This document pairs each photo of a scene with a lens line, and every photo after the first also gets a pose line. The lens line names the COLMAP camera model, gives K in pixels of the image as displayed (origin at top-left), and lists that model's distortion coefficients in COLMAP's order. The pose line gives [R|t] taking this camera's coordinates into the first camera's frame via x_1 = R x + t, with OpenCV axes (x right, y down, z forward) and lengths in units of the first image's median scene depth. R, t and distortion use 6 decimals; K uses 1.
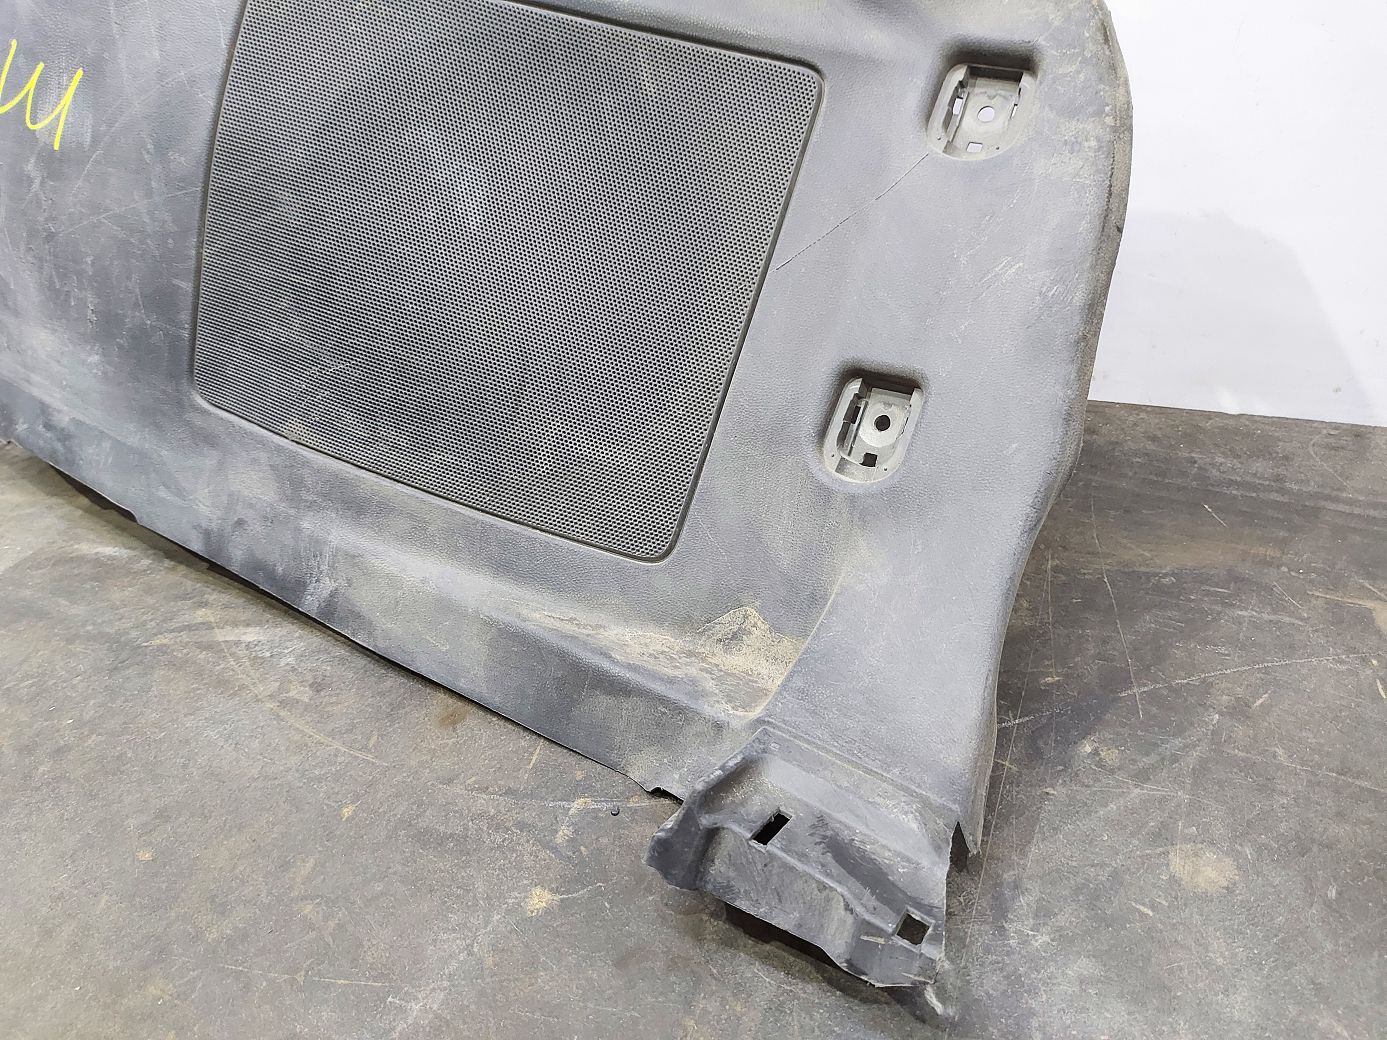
lens RADIAL K [[991.3, 0, 693.5], [0, 991.3, 520.0], [0, 0, 1]] dist [0.033952, -0.044440]
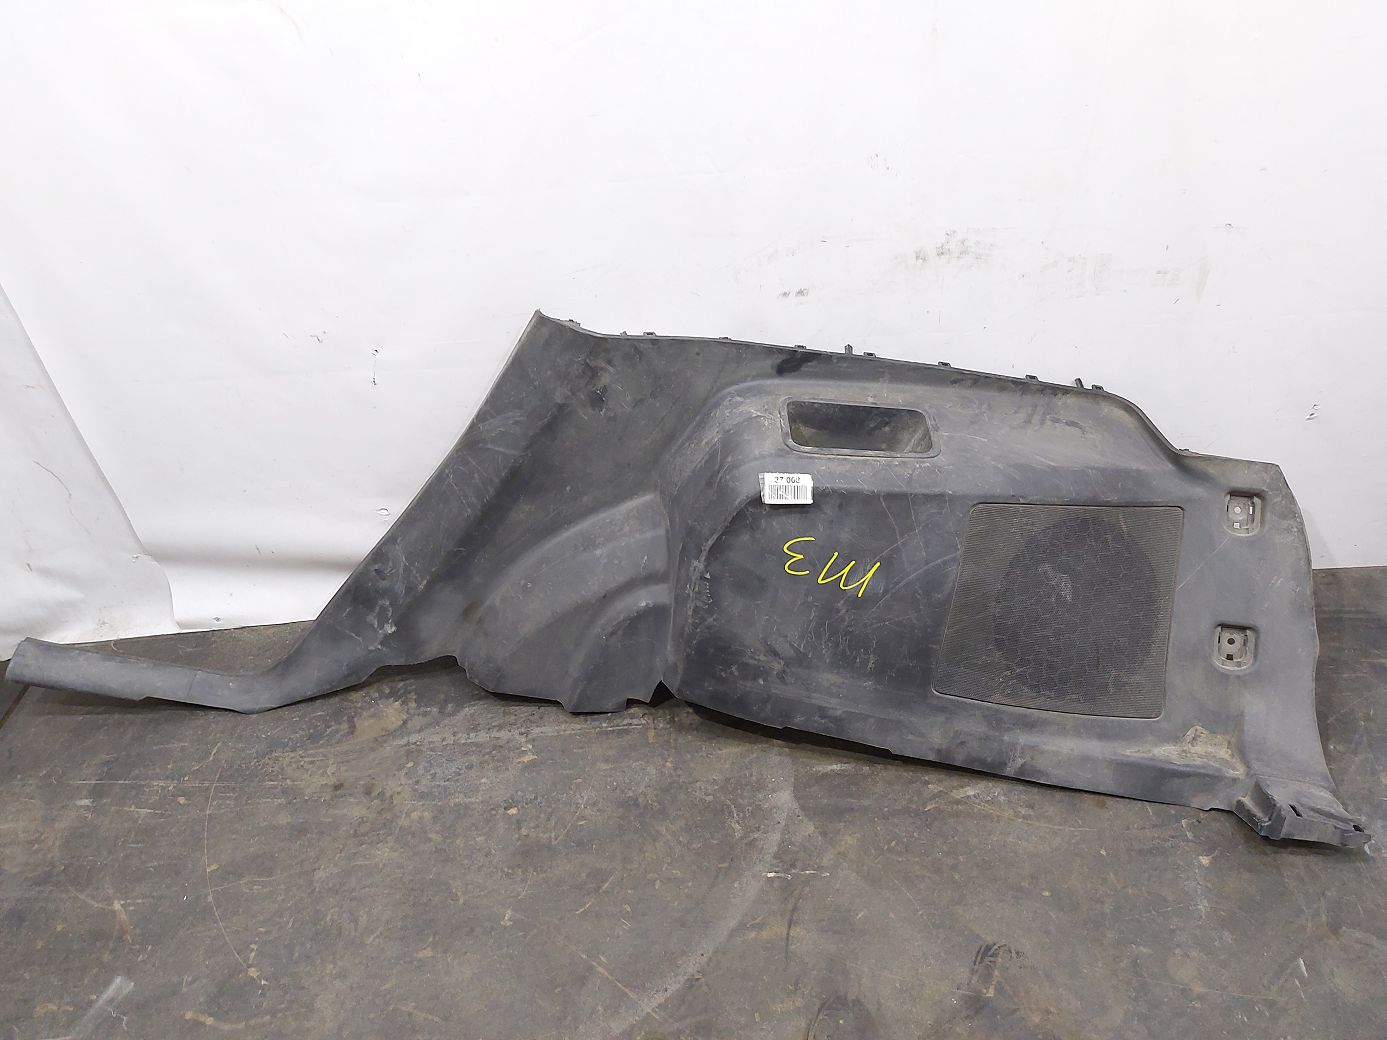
lens RADIAL K [[971.6, 0, 693.9], [0, 971.6, 514.2], [0, 0, 1]] dist [0.053605, -0.076451]
pose [[0.940000, -0.210613, 0.268406, -1.594937], [0.201428, 0.977562, 0.061643, -0.794673], [-0.275366, -0.003881, 0.961332, -0.954445]]
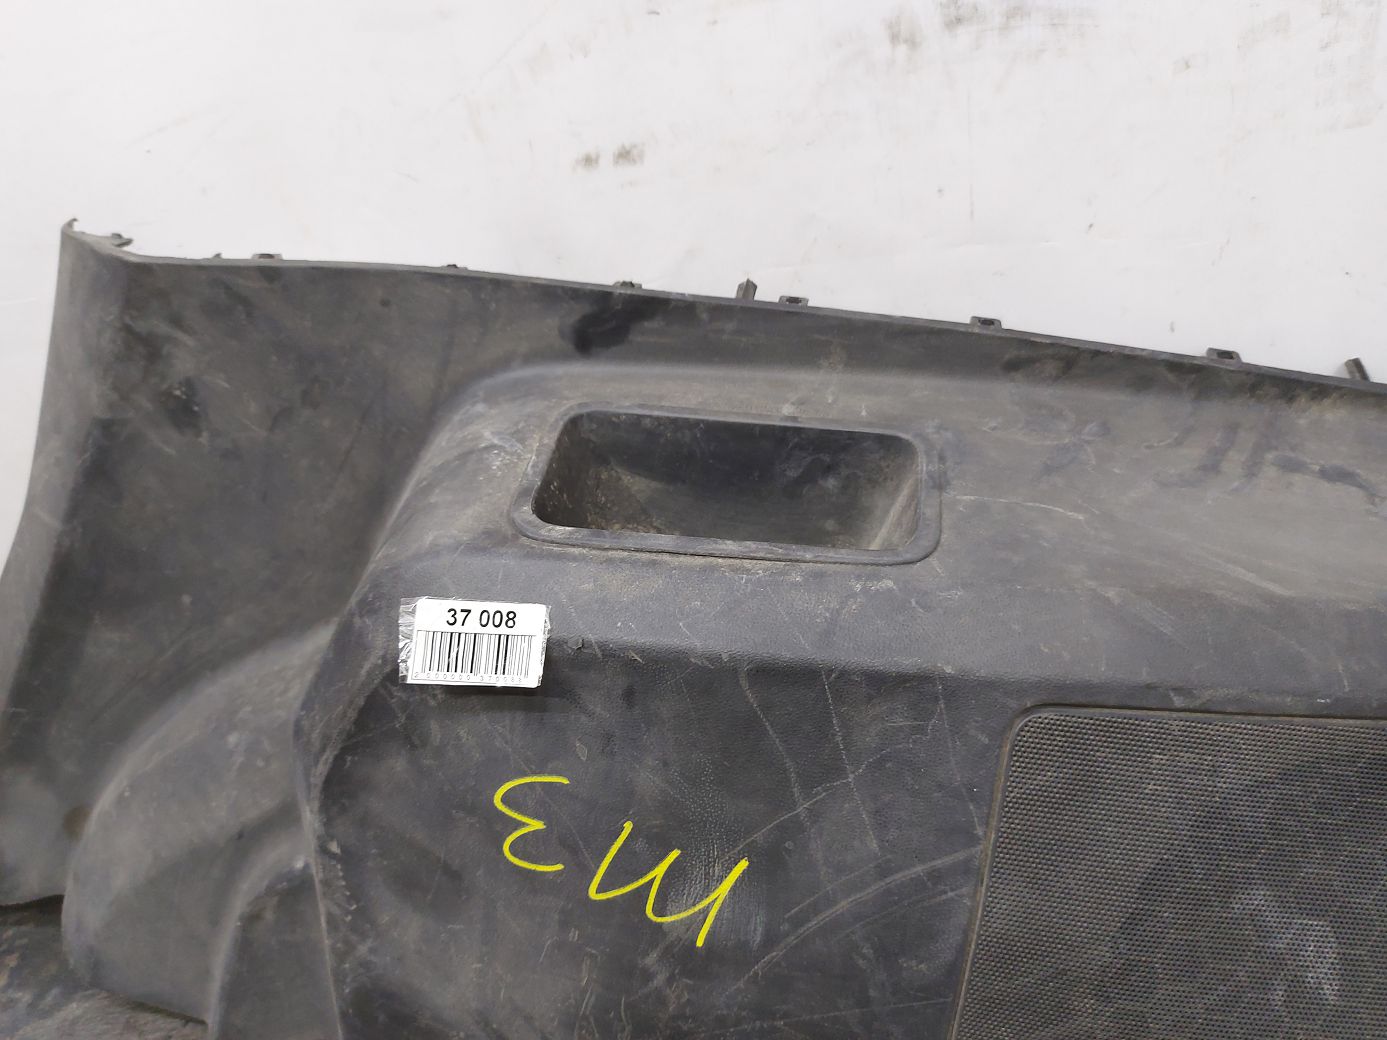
lens RADIAL K [[1021.1, 0, 696.8], [0, 1021.1, 513.0], [0, 0, 1]] dist [0.029537, -0.072313]
pose [[0.979135, -0.177421, 0.099079, -0.707630], [0.181631, 0.982738, -0.035152, -0.717318], [-0.091132, 0.052415, 0.994458, 0.220416]]
